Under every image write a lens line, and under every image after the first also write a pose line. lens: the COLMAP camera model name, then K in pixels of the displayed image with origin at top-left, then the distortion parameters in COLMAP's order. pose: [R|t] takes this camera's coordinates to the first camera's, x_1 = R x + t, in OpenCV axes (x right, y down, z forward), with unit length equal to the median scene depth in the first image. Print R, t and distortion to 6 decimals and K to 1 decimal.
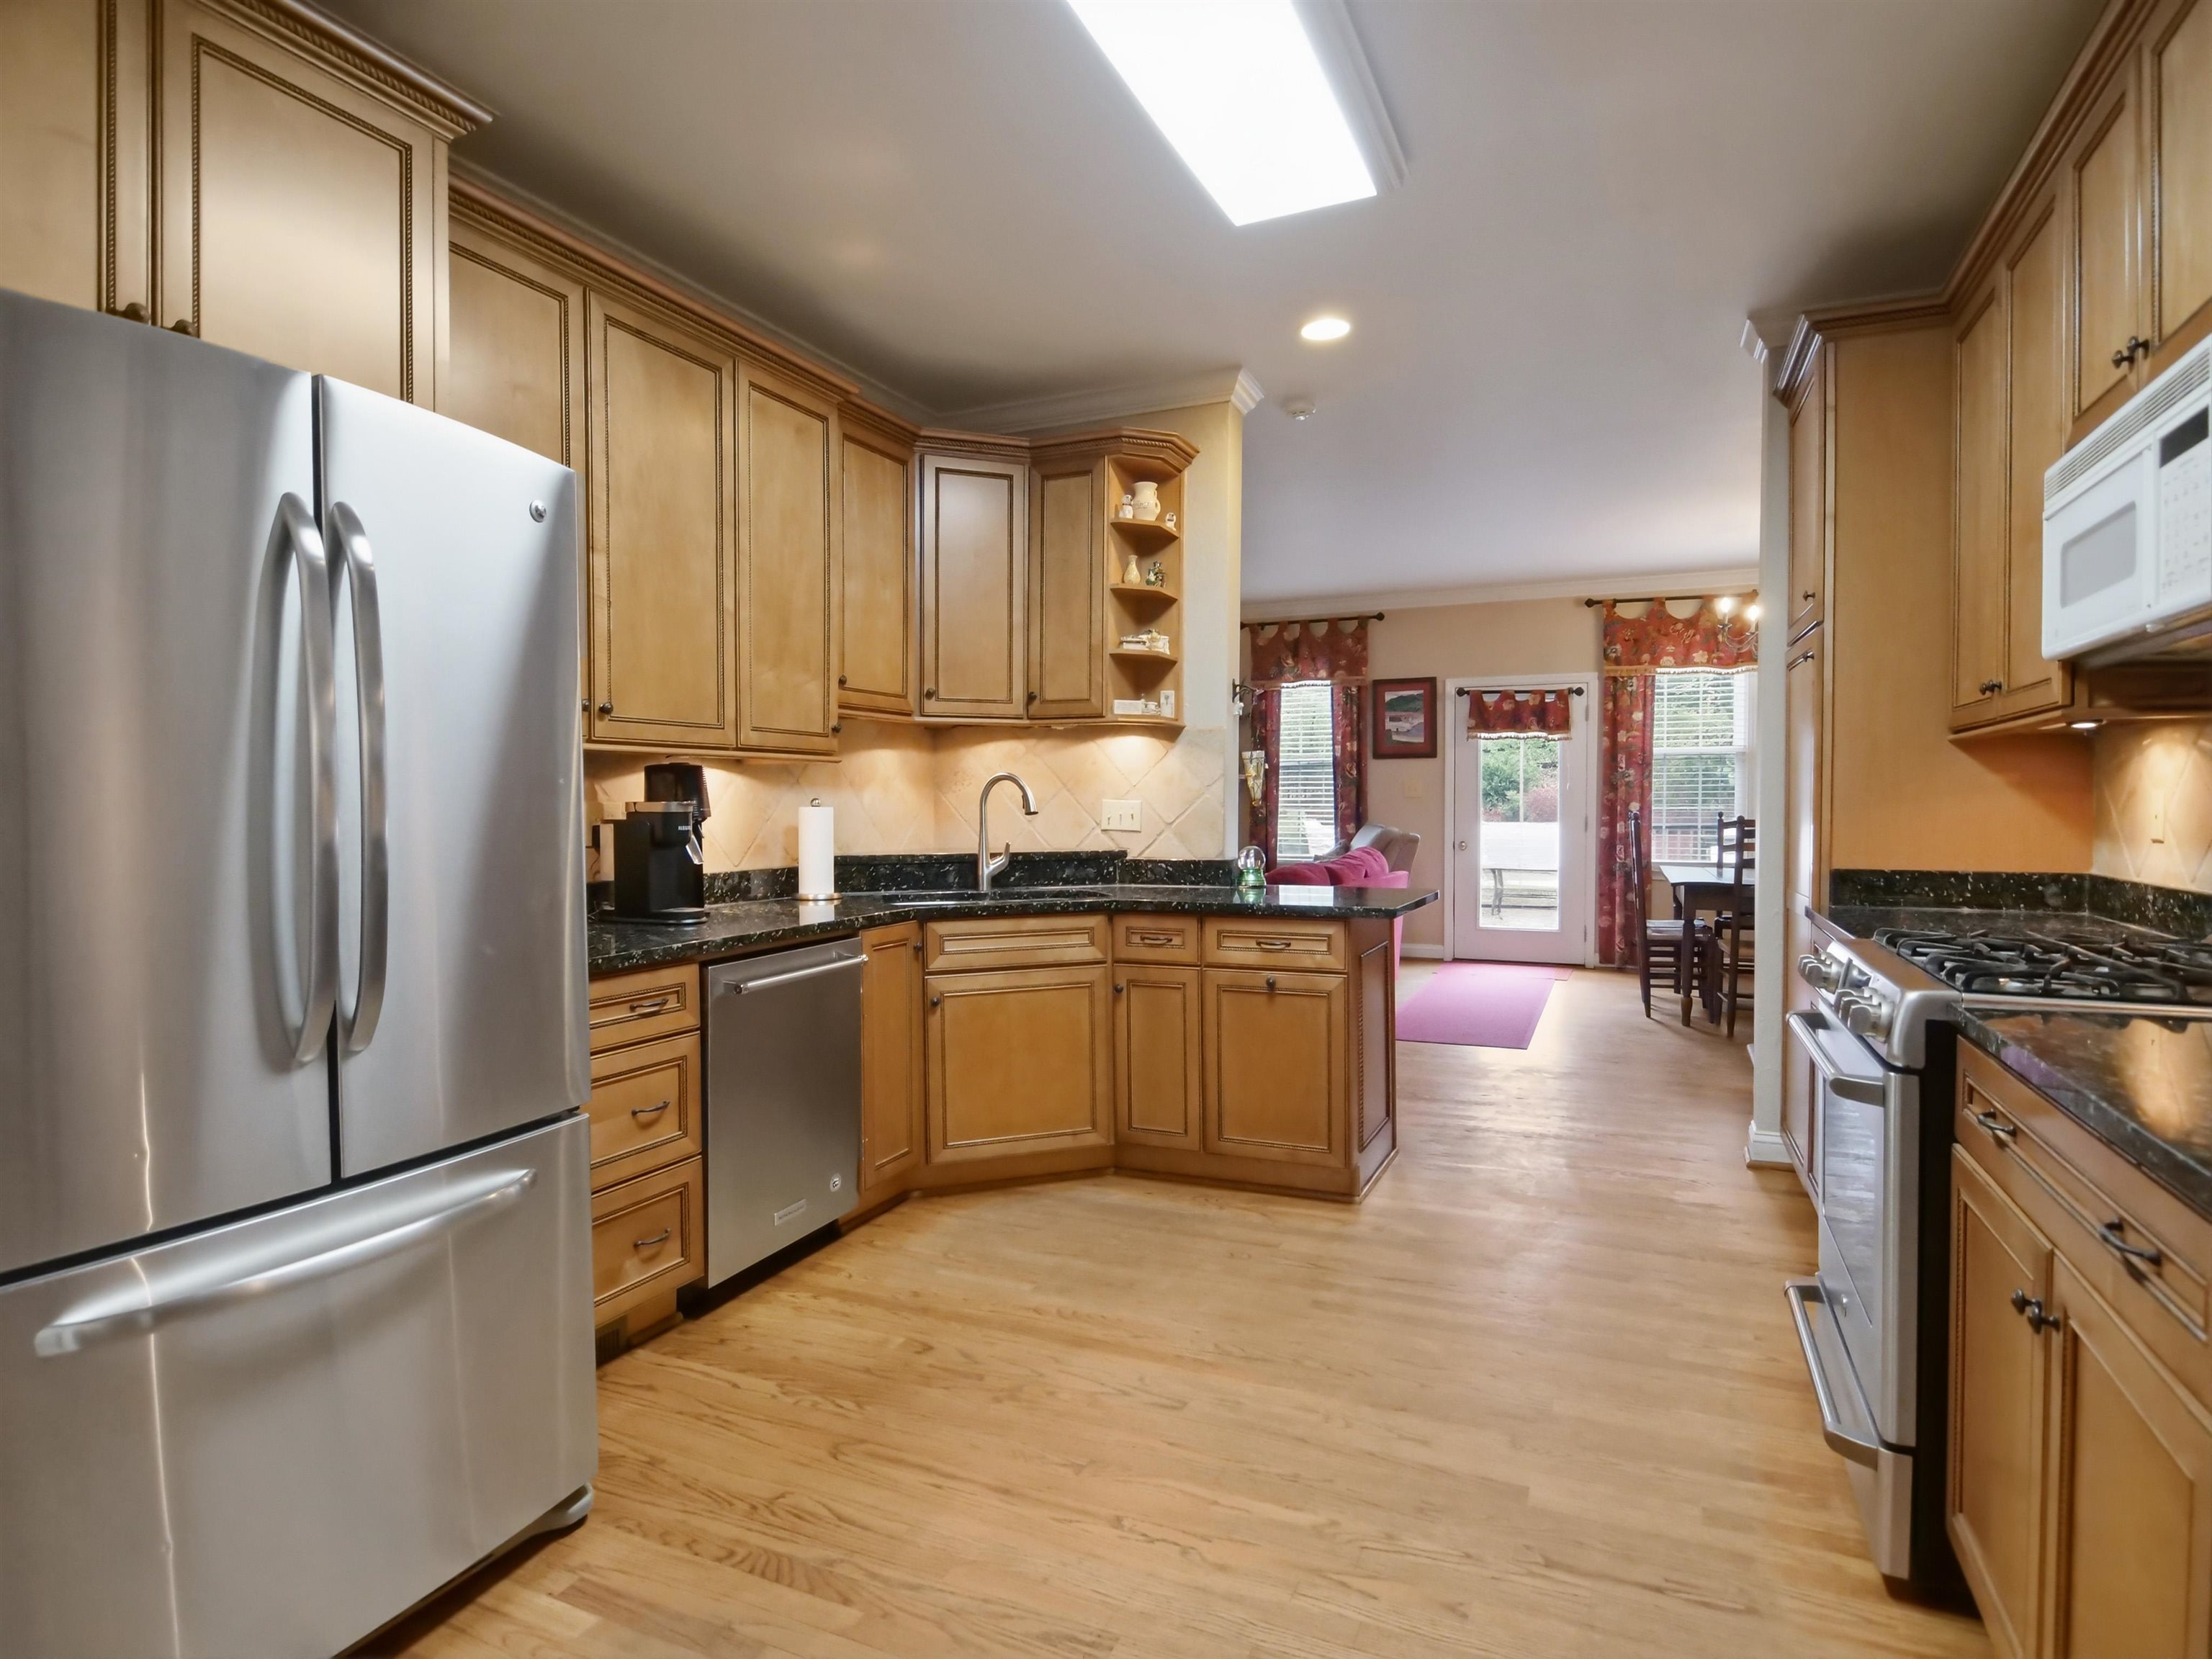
lens RADIAL K [[1186.1, 0, 1101.3], [0, 1186.1, 835.9], [0, 0, 1]] dist [-0.010563, -0.005467]
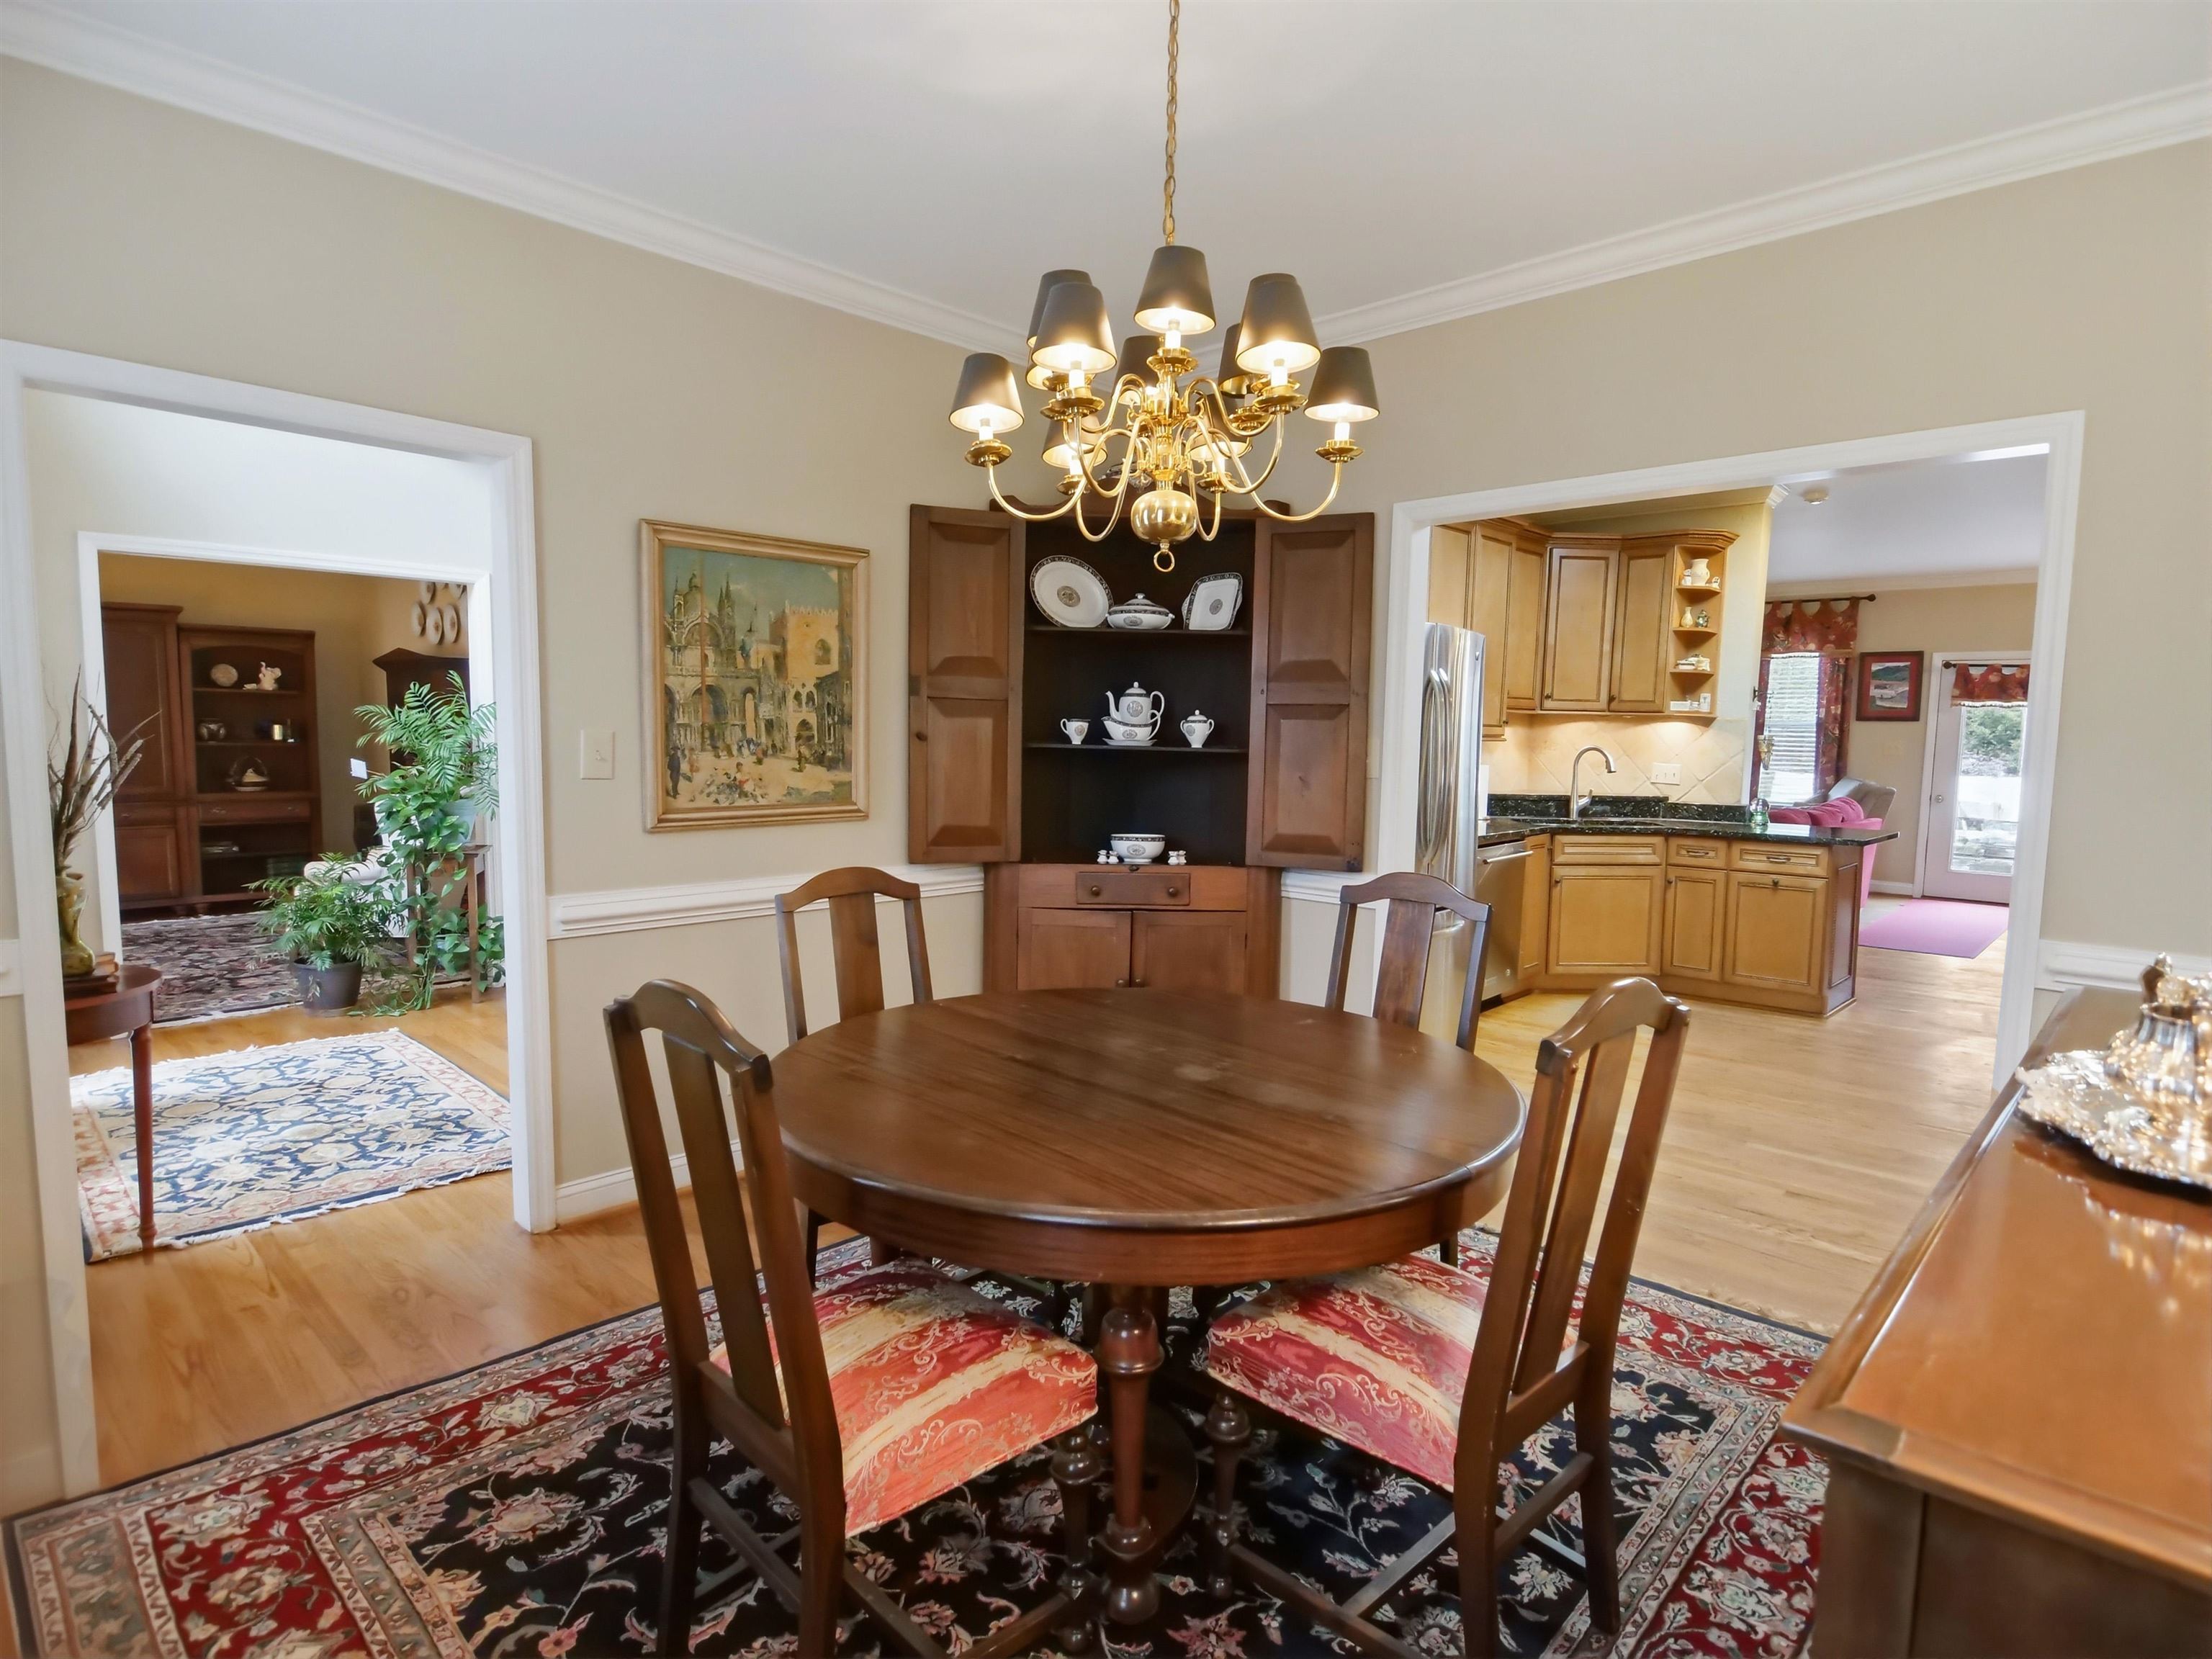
lens RADIAL K [[1186.1, 0, 1102.5], [0, 1186.1, 837.5], [0, 0, 1]] dist [-0.010563, -0.005467]
pose [[0.942664, 0.051298, -0.329777, -0.089772], [-0.029582, 0.997070, 0.070539, -0.011821], [0.332430, -0.056739, 0.941420, -0.383645]]
